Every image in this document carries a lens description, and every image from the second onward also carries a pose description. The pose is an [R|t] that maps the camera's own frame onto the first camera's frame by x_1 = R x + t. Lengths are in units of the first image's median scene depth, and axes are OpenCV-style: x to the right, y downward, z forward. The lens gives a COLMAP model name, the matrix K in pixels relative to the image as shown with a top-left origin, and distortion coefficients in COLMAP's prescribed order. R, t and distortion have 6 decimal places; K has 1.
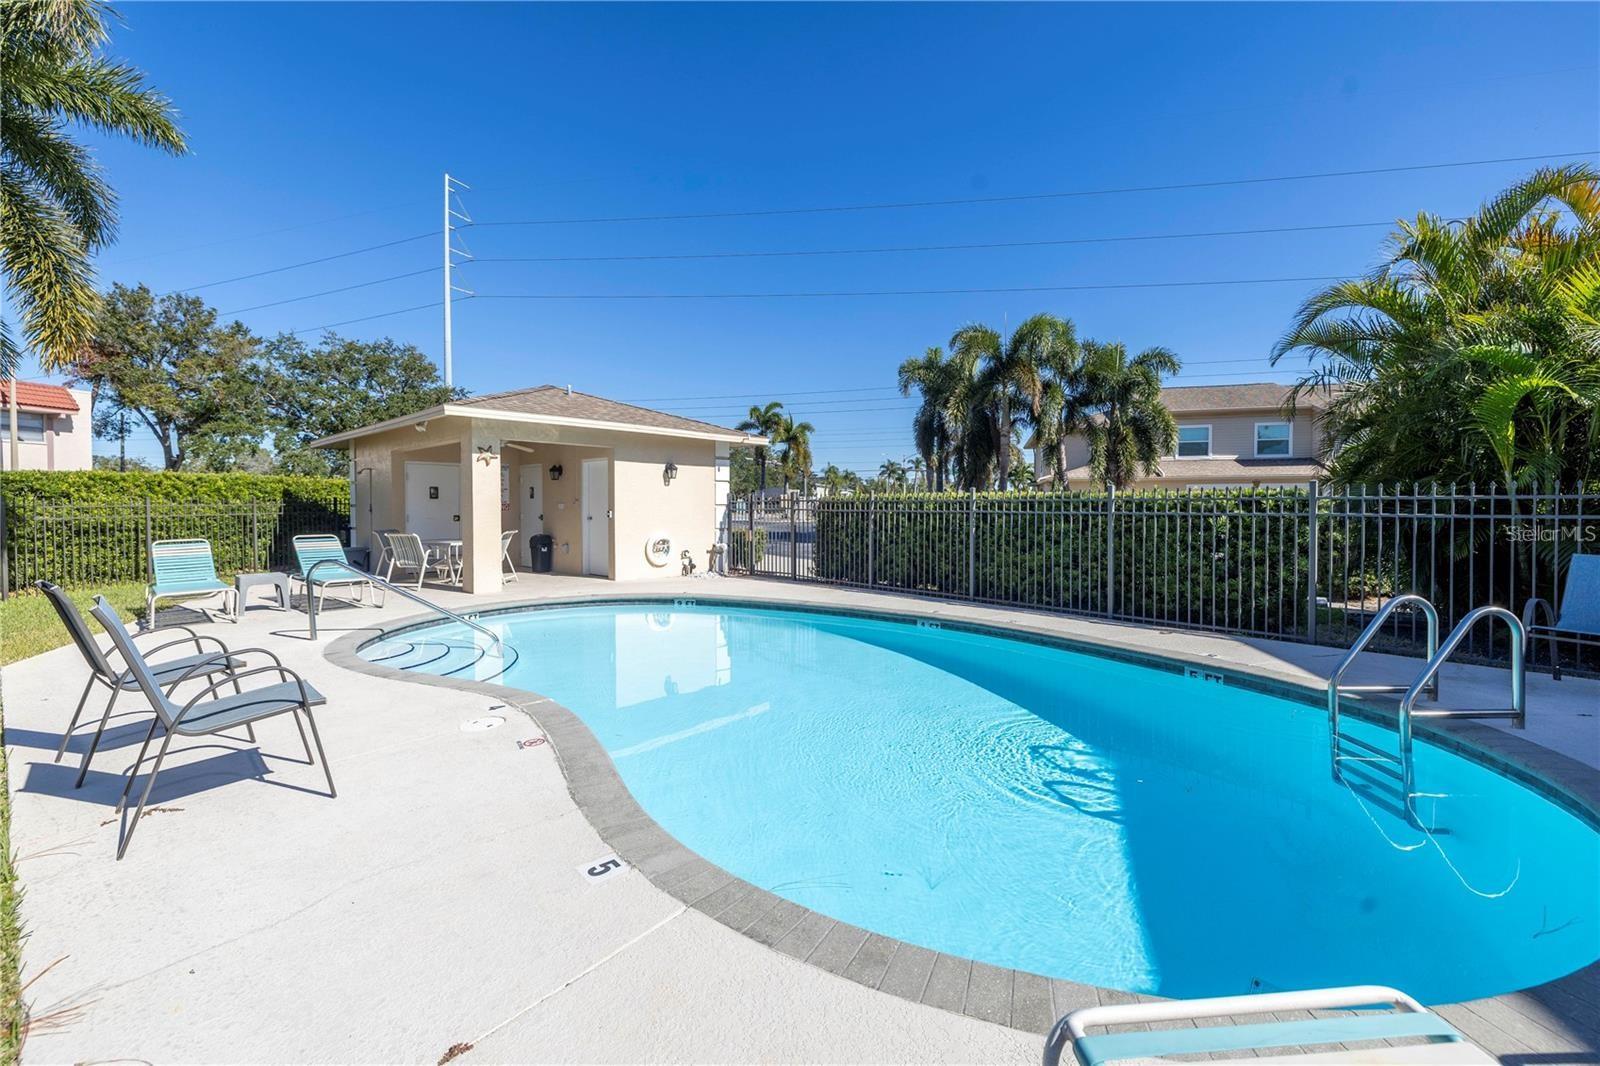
lens RADIAL K [[692.4, 0, 792.4], [0, 692.4, 512.8], [0, 0, 1]] dist [-0.000944, -0.000068]
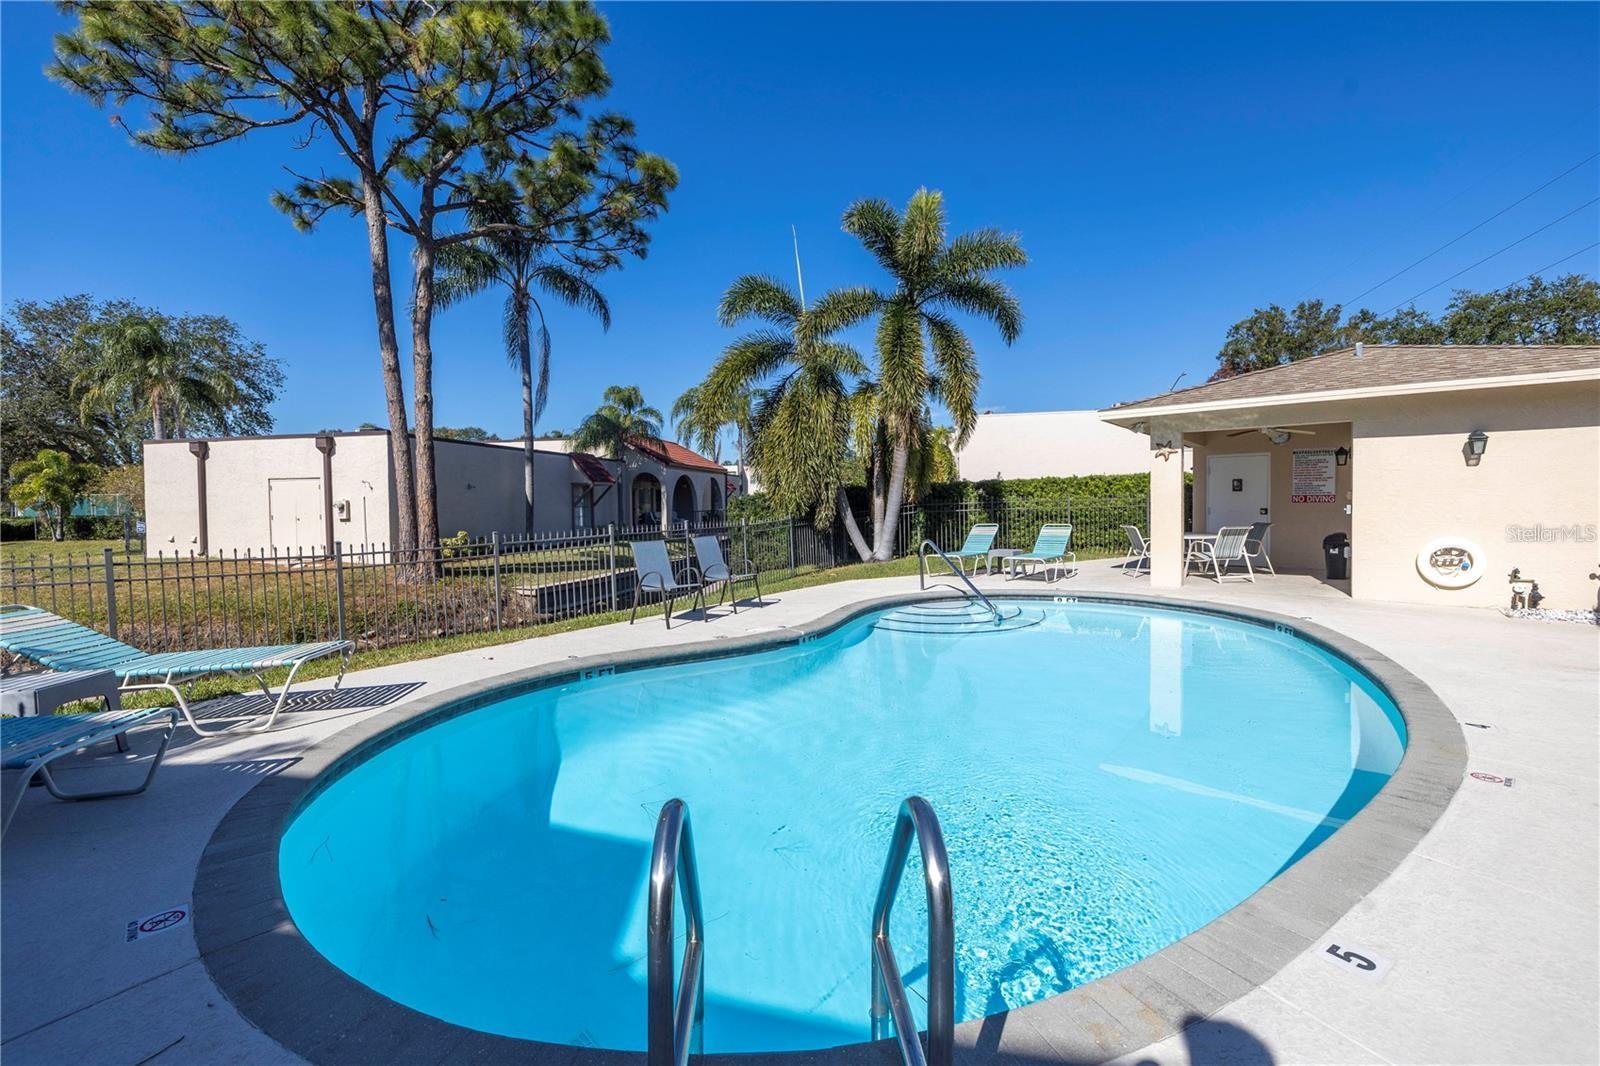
lens RADIAL K [[692.4, 0, 792.4], [0, 692.4, 512.8], [0, 0, 1]] dist [-0.000944, -0.000068]
pose [[0.021656, 0.017473, -0.999613, 0.452399], [0.005816, 0.999828, 0.017603, -0.010929], [0.999749, -0.006194, 0.021551, 0.353759]]
